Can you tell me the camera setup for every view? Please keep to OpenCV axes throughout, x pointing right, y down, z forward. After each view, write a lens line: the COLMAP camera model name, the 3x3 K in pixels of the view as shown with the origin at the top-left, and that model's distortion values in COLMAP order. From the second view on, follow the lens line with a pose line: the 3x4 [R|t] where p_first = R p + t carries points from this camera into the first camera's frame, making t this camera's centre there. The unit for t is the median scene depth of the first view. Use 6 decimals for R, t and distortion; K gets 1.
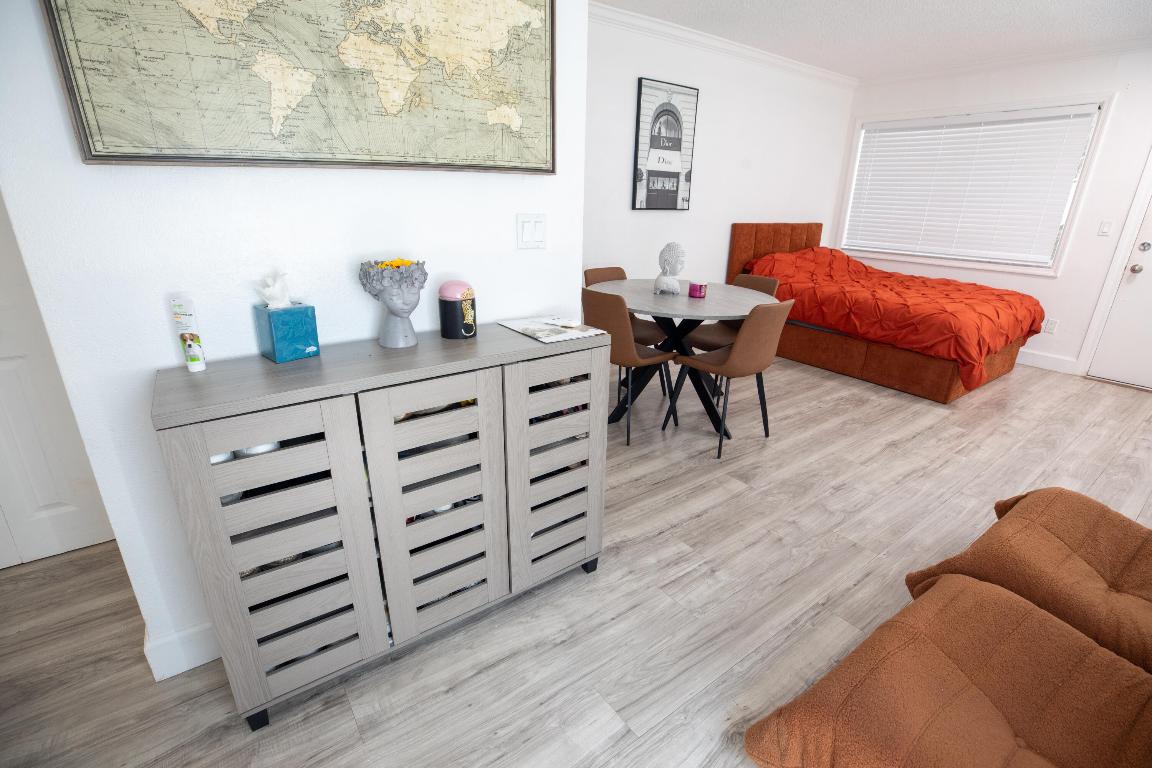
lens RADIAL K [[522.6, 0, 574.3], [0, 522.6, 385.9], [0, 0, 1]] dist [-0.044512, 0.012220]
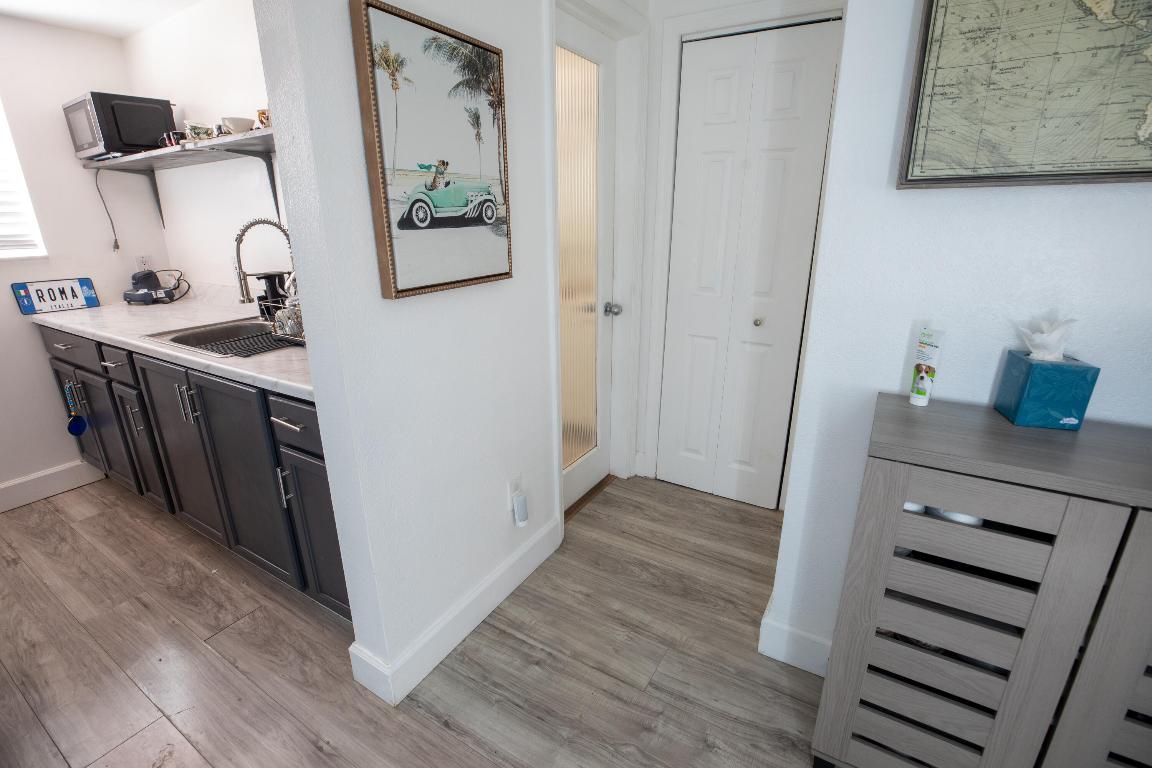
lens RADIAL K [[522.6, 0, 576.8], [0, 522.6, 386.6], [0, 0, 1]] dist [-0.044512, 0.012220]
pose [[0.391065, 0.263556, -0.881820, -0.122879], [-0.298918, 0.942552, 0.149145, -0.010972], [0.870469, 0.205267, 0.447381, 0.025292]]
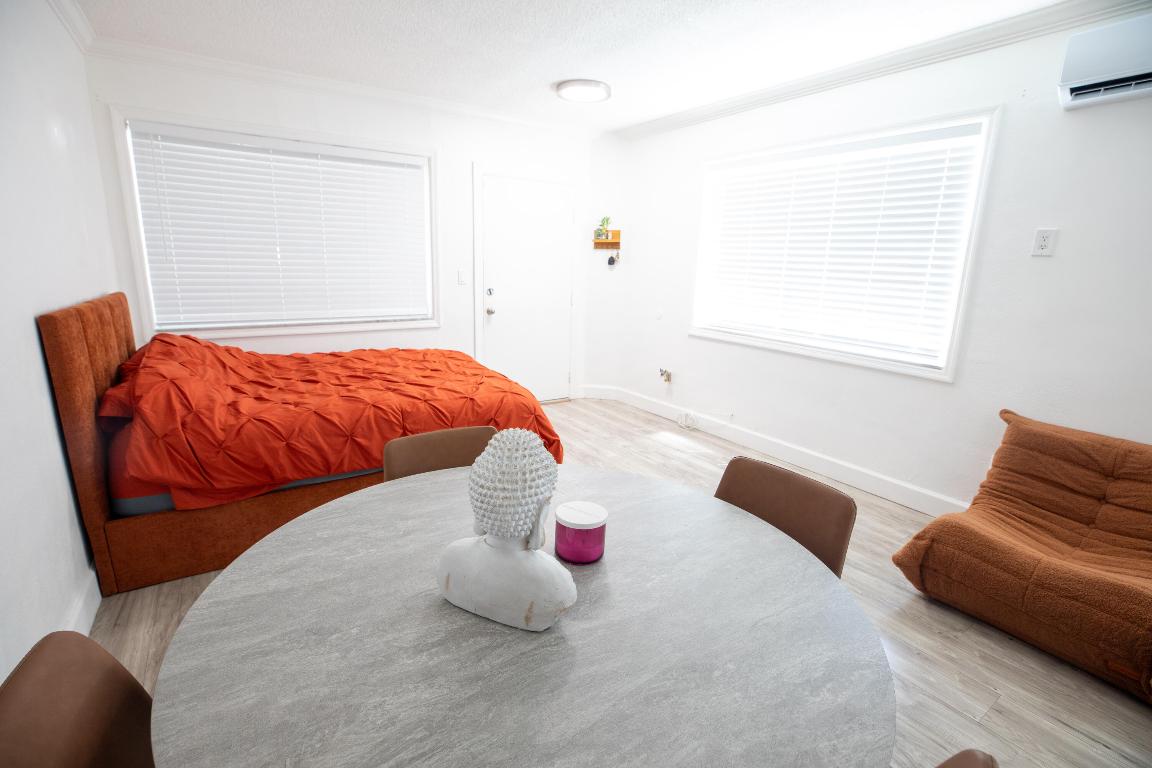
lens RADIAL K [[522.6, 0, 572.2], [0, 522.6, 383.7], [0, 0, 1]] dist [-0.044512, 0.012220]
pose [[0.036808, -0.239538, 0.970189, -0.126715], [0.310702, 0.925473, 0.216710, -0.660851], [-0.949794, 0.293463, 0.108490, 1.770591]]
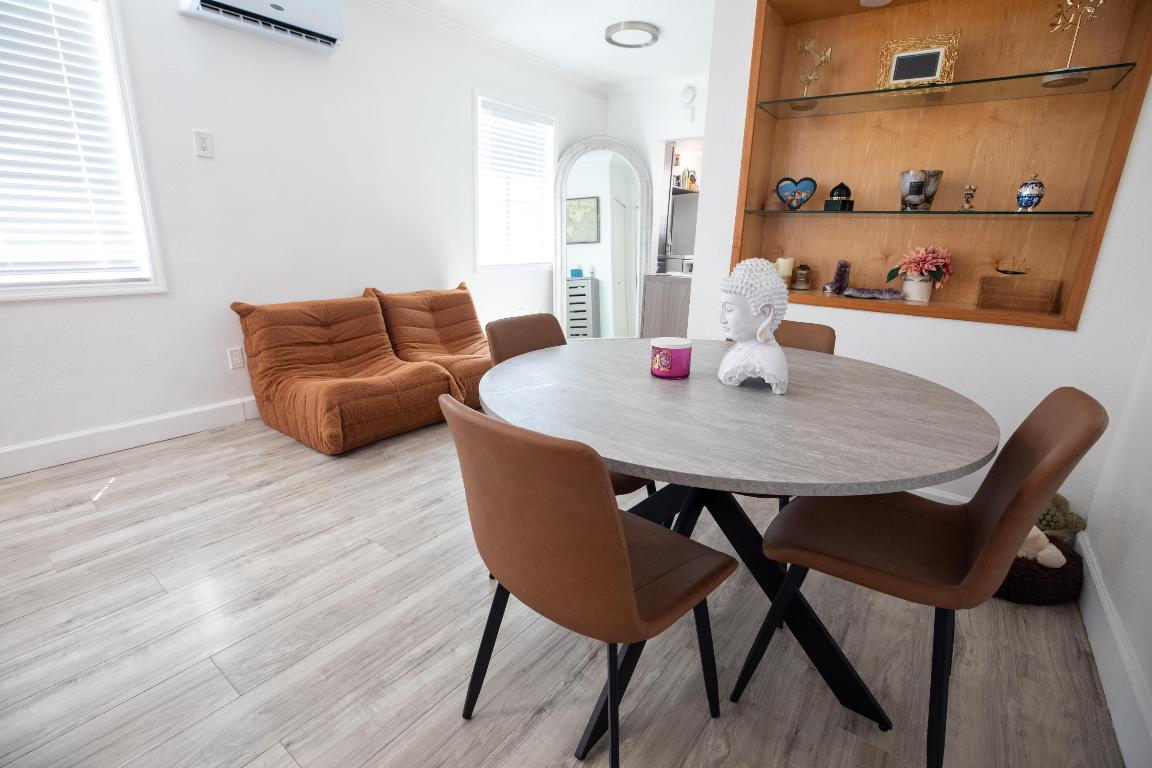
lens RADIAL K [[522.6, 0, 576.7], [0, 522.6, 386.0], [0, 0, 1]] dist [-0.044512, 0.012220]
pose [[-0.951854, 0.040839, -0.303821, 0.833381], [-0.145551, 0.812042, 0.565158, -0.752954], [0.269796, 0.582169, -0.767001, 2.490784]]
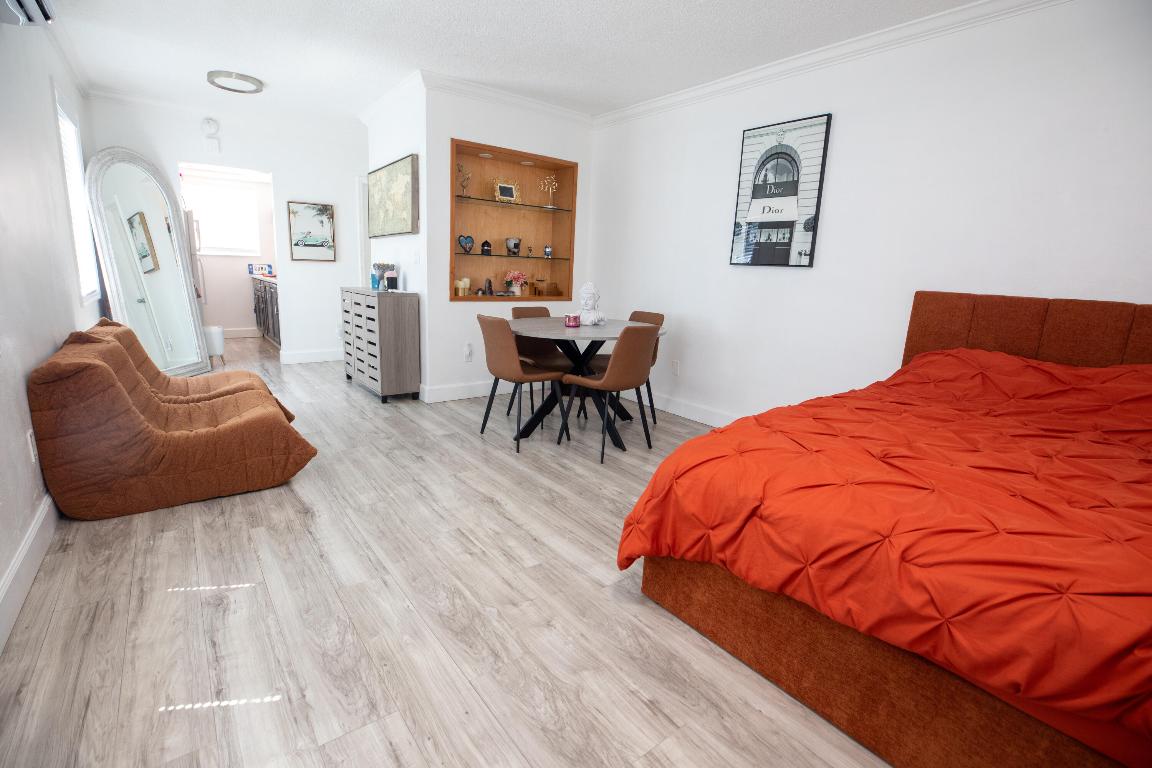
lens RADIAL K [[522.6, 0, 572.7], [0, 522.6, 386.1], [0, 0, 1]] dist [-0.044512, 0.012220]
pose [[0.029895, 0.199589, -0.979424, 2.611718], [-0.378742, 0.909058, 0.173689, -0.476237], [0.925019, 0.365757, 0.102769, 1.758983]]
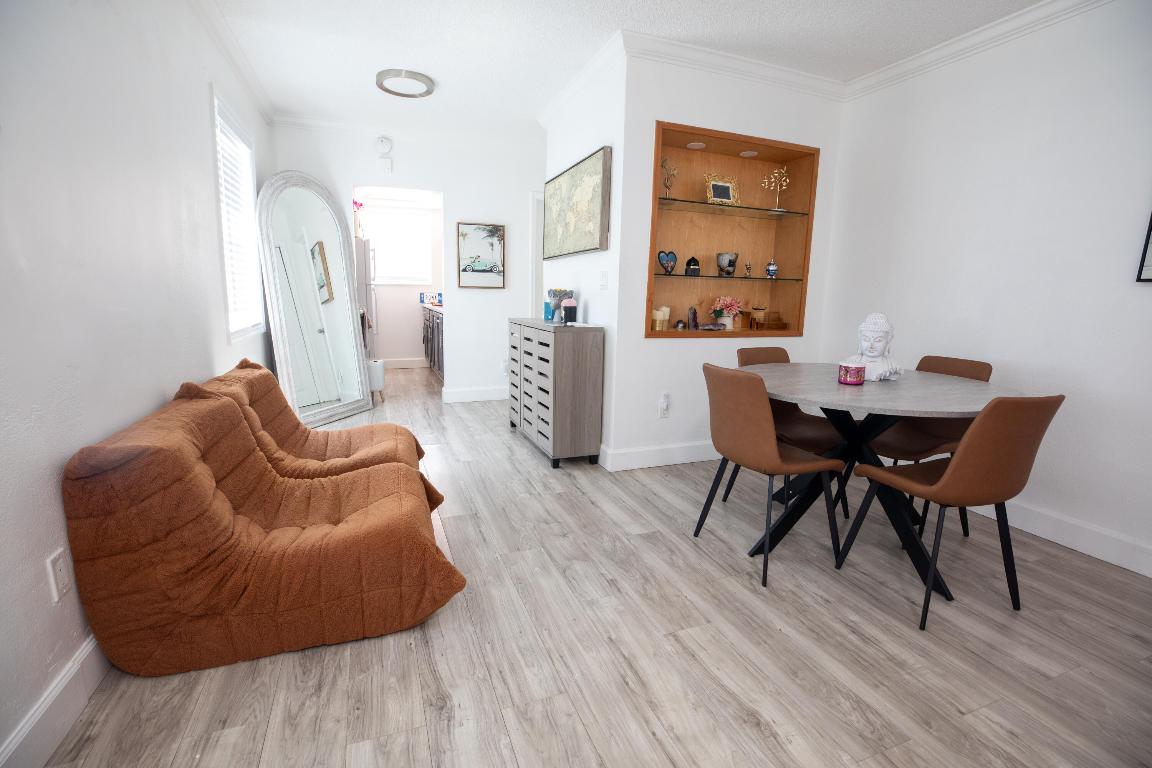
lens RADIAL K [[522.6, 0, 573.4], [0, 522.6, 386.2], [0, 0, 1]] dist [-0.044512, 0.012220]
pose [[-0.256080, 0.149458, -0.955032, 1.919253], [-0.353838, 0.904915, 0.236492, -0.380838], [0.899568, 0.398487, -0.178846, 1.482568]]
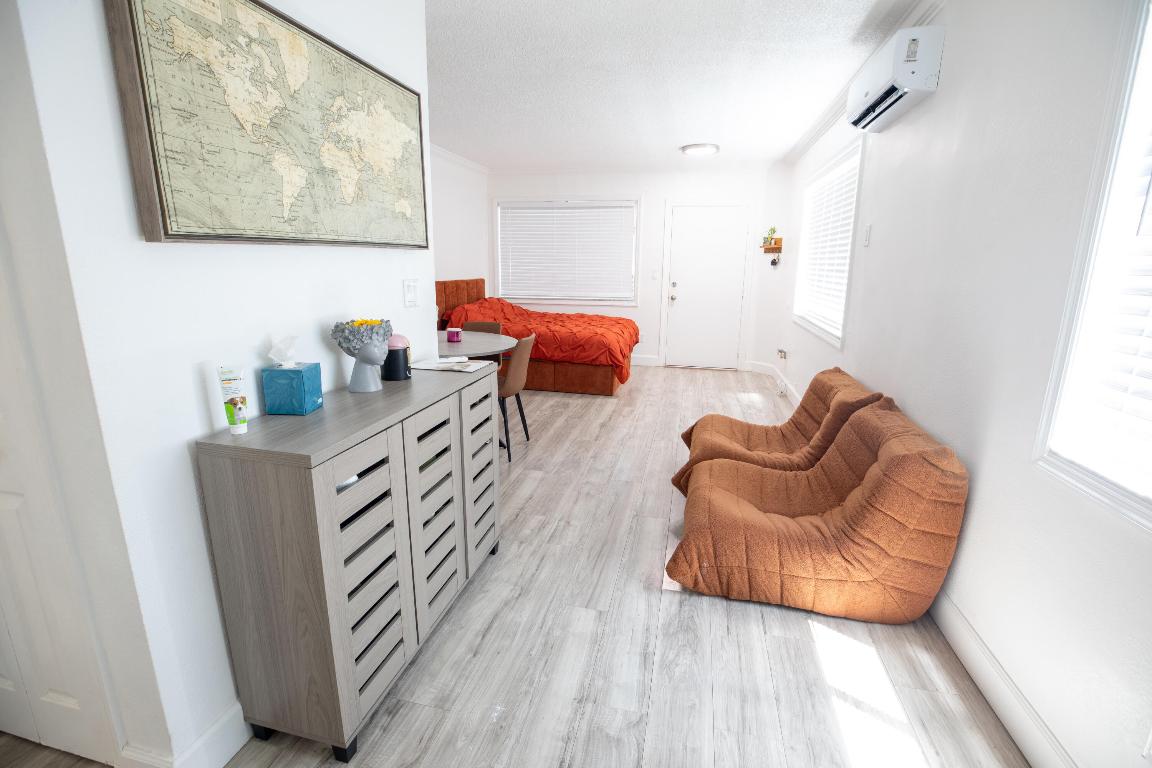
lens RADIAL K [[522.6, 0, 570.8], [0, 522.6, 386.8], [0, 0, 1]] dist [-0.044512, 0.012220]
pose [[0.756133, -0.159081, 0.634789, -0.663384], [0.223891, 0.974354, -0.022511, 0.039321], [-0.614928, 0.159145, 0.772358, -0.177636]]
